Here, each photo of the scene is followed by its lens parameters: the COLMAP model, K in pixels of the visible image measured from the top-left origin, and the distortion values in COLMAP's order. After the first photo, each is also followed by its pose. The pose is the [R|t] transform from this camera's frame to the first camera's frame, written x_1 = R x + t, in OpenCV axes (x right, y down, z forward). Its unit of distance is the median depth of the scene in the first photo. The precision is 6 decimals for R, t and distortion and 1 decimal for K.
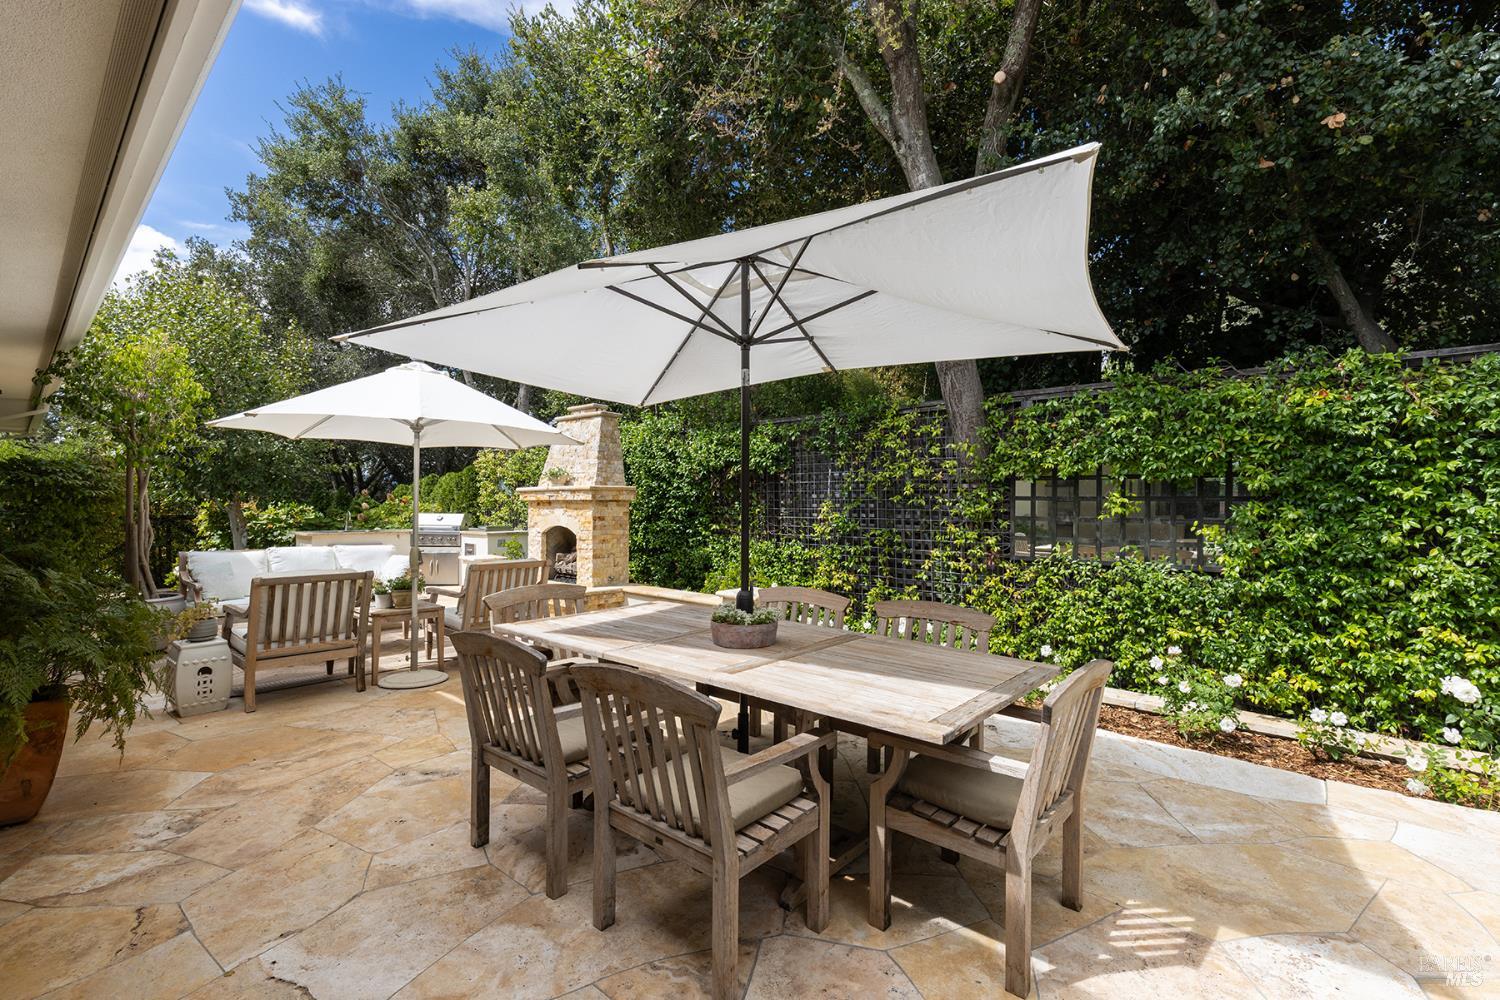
lens RADIAL K [[670.5, 0, 758.2], [0, 670.5, 502.3], [0, 0, 1]] dist [0.008278, -0.000371]
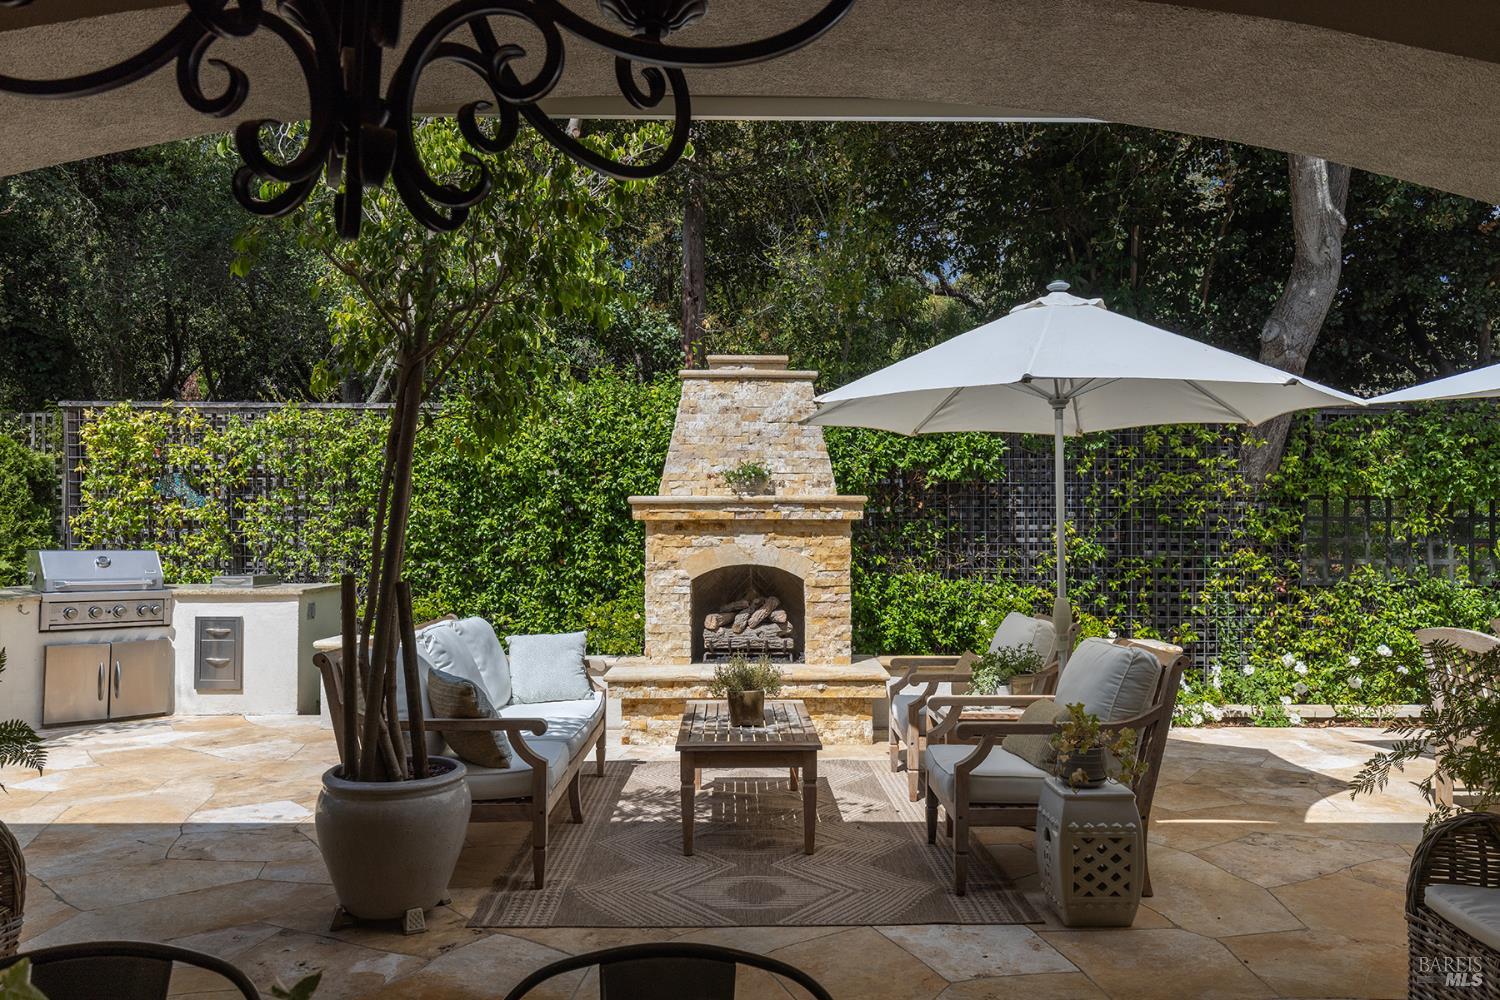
lens RADIAL K [[1092.6, 0, 767.5], [0, 1092.6, 510.6], [0, 0, 1]] dist [0.004211, -0.000268]
pose [[0.733004, 0.006618, 0.680192, -1.228843], [0.000435, 0.999948, -0.010197, -0.002100], [-0.680224, 0.007771, 0.732963, 0.416084]]
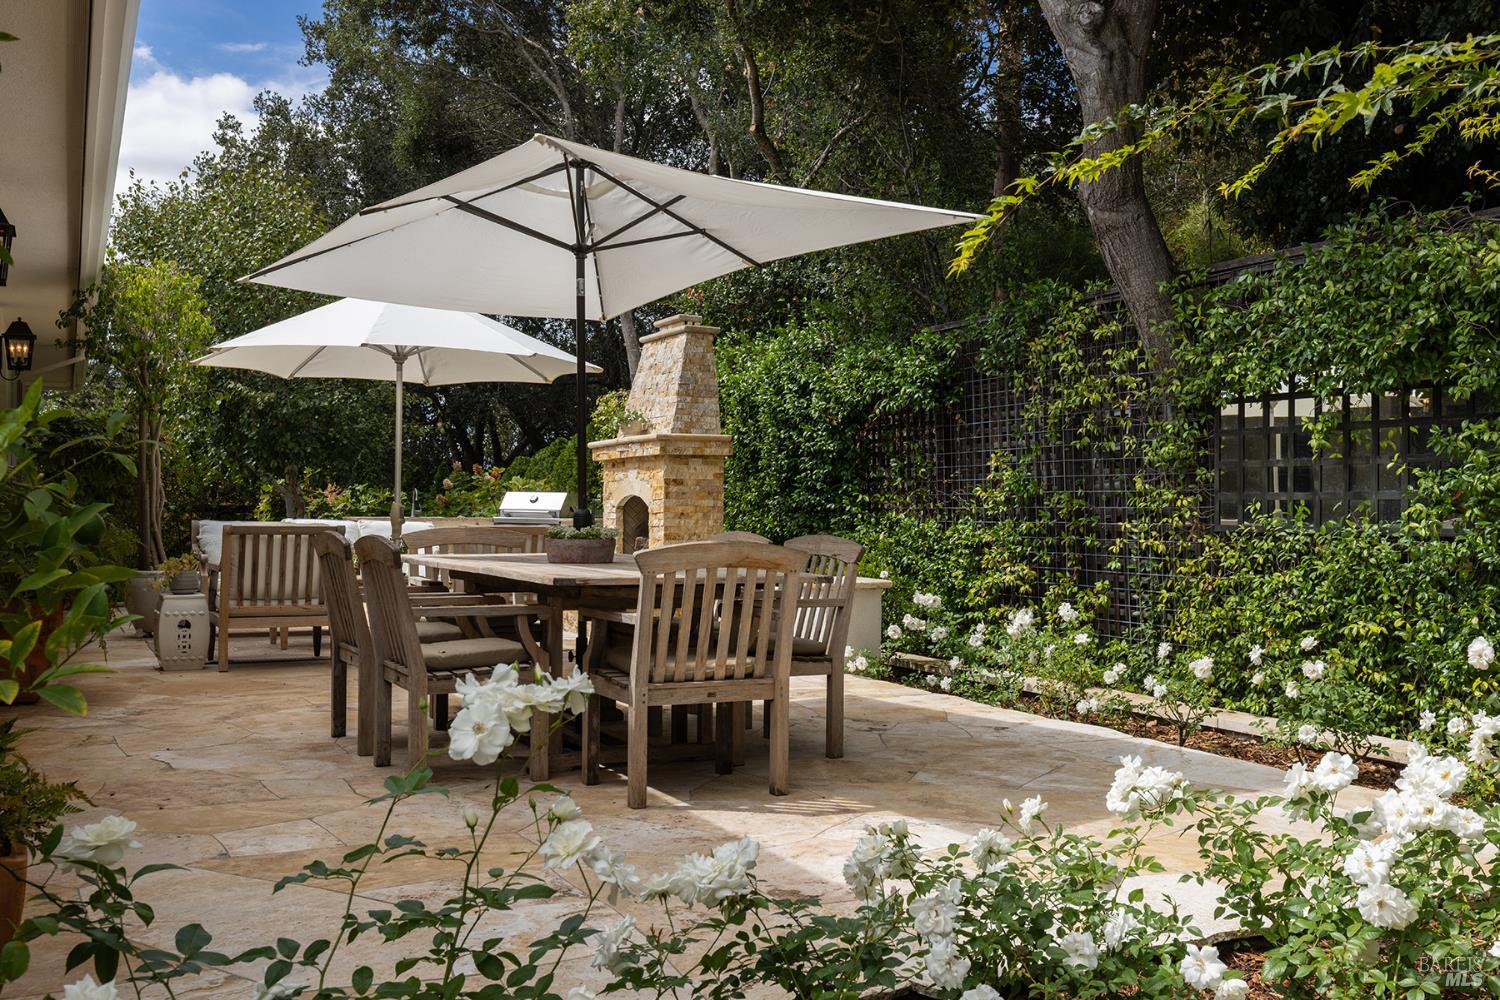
lens RADIAL K [[1432.9, 0, 764.5], [0, 1432.9, 500.4], [0, 0, 1]] dist [0.009384, 0.000000]
pose [[0.926372, -0.002925, -0.376598, 0.509974], [-0.000067, 0.999969, -0.007933, 0.069793], [0.376610, 0.007374, 0.926343, -0.410928]]
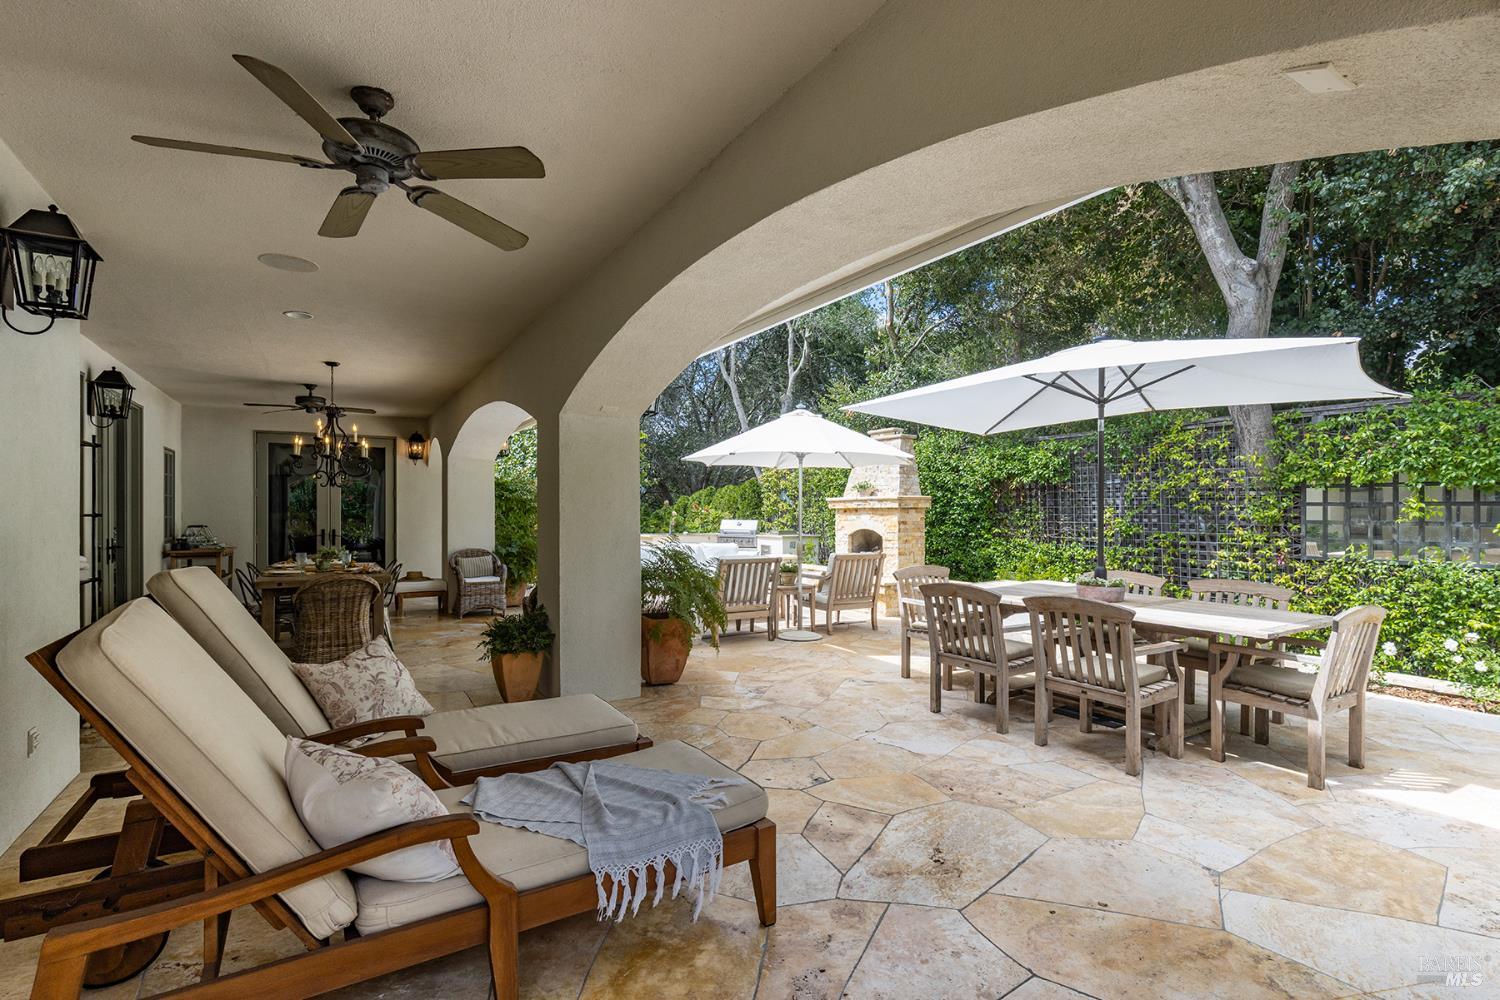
lens RADIAL K [[707.9, 0, 762.6], [0, 707.9, 505.8], [0, 0, 1]] dist [0.000500, -0.000644]
pose [[0.960269, -0.004798, -0.279034, -0.157105], [0.002606, 0.999963, -0.008227, 0.004255], [0.279064, 0.007173, 0.960246, -0.384100]]
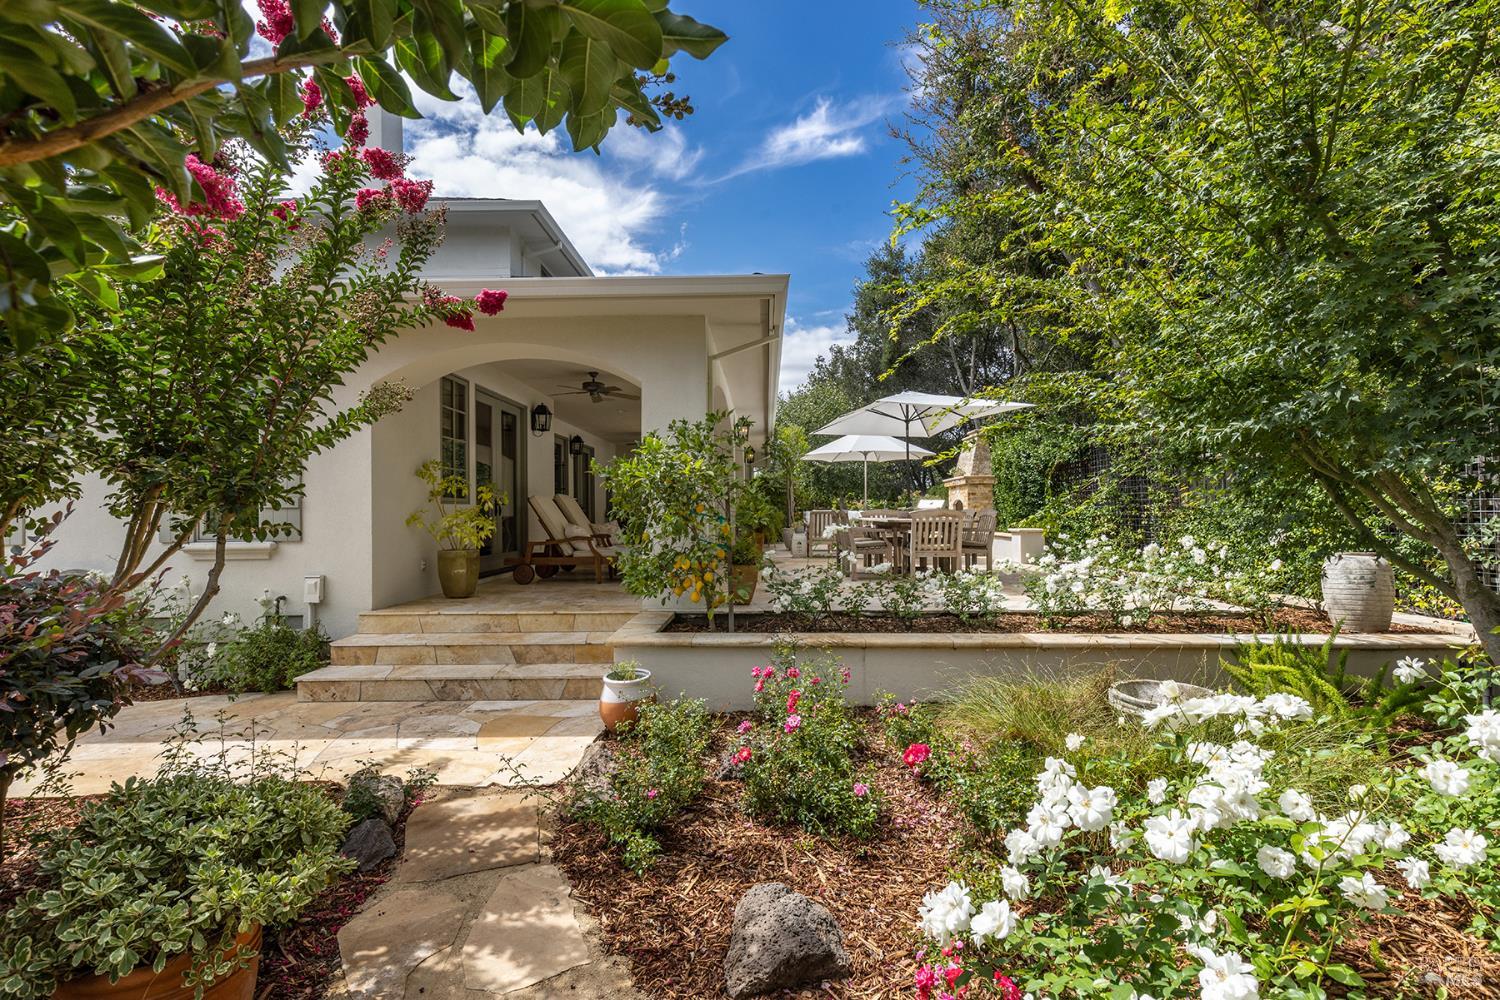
lens RADIAL K [[670.5, 0, 757.8], [0, 670.5, 509.2], [0, 0, 1]] dist [0.008278, -0.000371]
pose [[0.659083, -0.015012, -0.751921, 0.945144], [0.012419, 0.999882, -0.009077, 0.094958], [0.751968, -0.003356, 0.659191, -0.796752]]
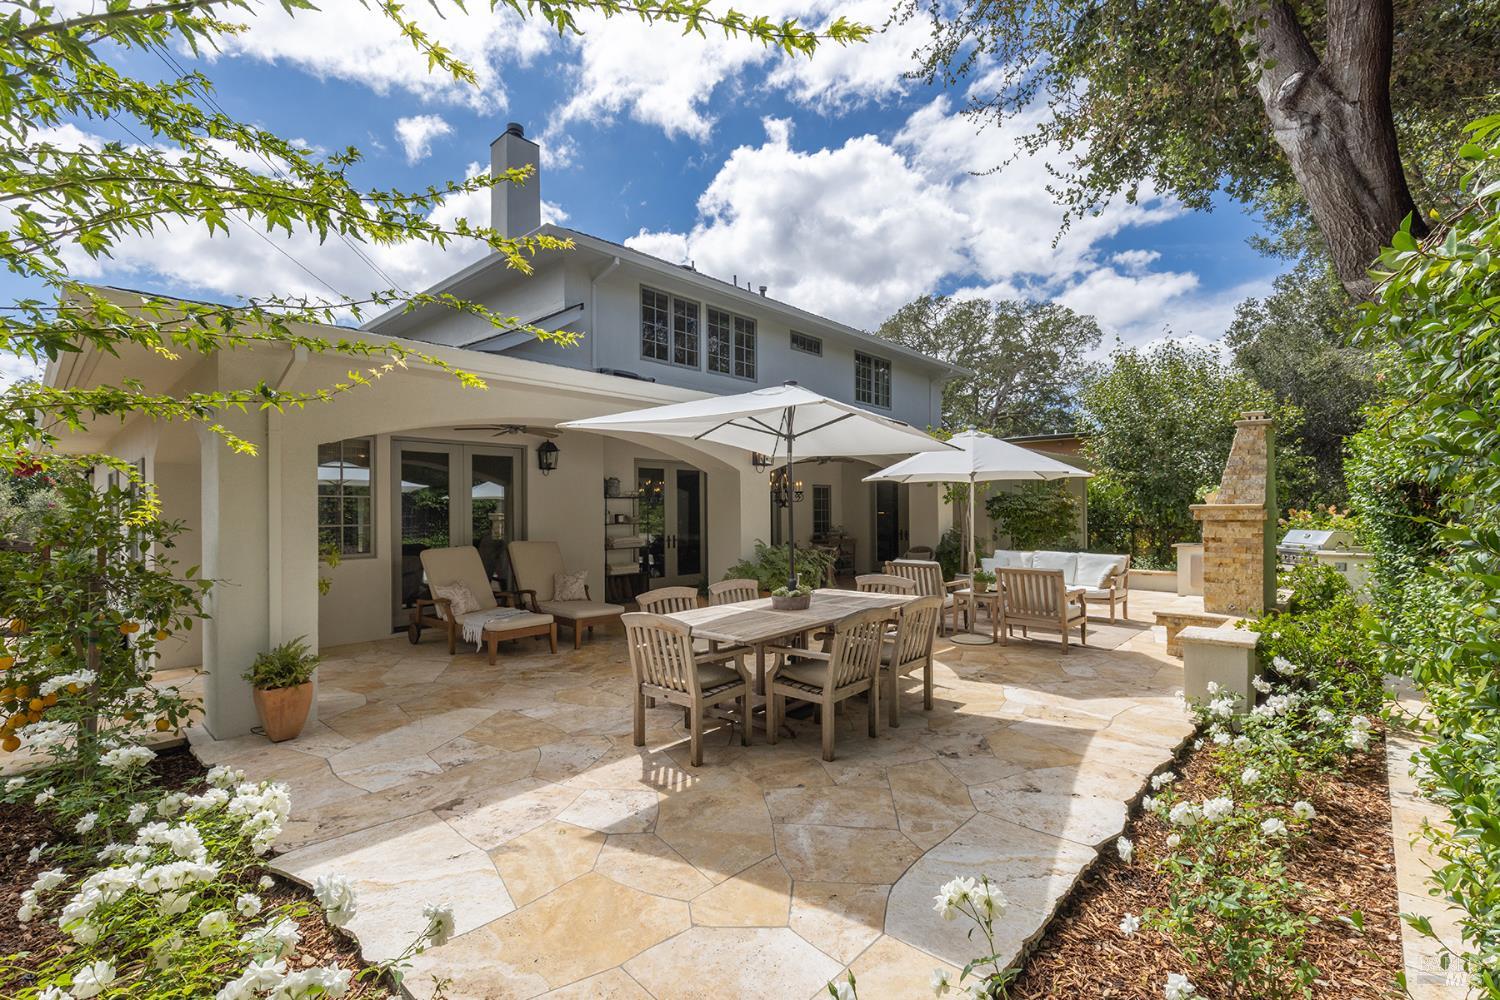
lens RADIAL K [[670.5, 0, 765.0], [0, 670.5, 515.7], [0, 0, 1]] dist [0.008278, -0.000371]
pose [[-0.002807, 0.001344, -0.999995, 0.896582], [0.007026, 0.999974, 0.001324, -0.019078], [0.999971, -0.007022, -0.002816, 0.482815]]
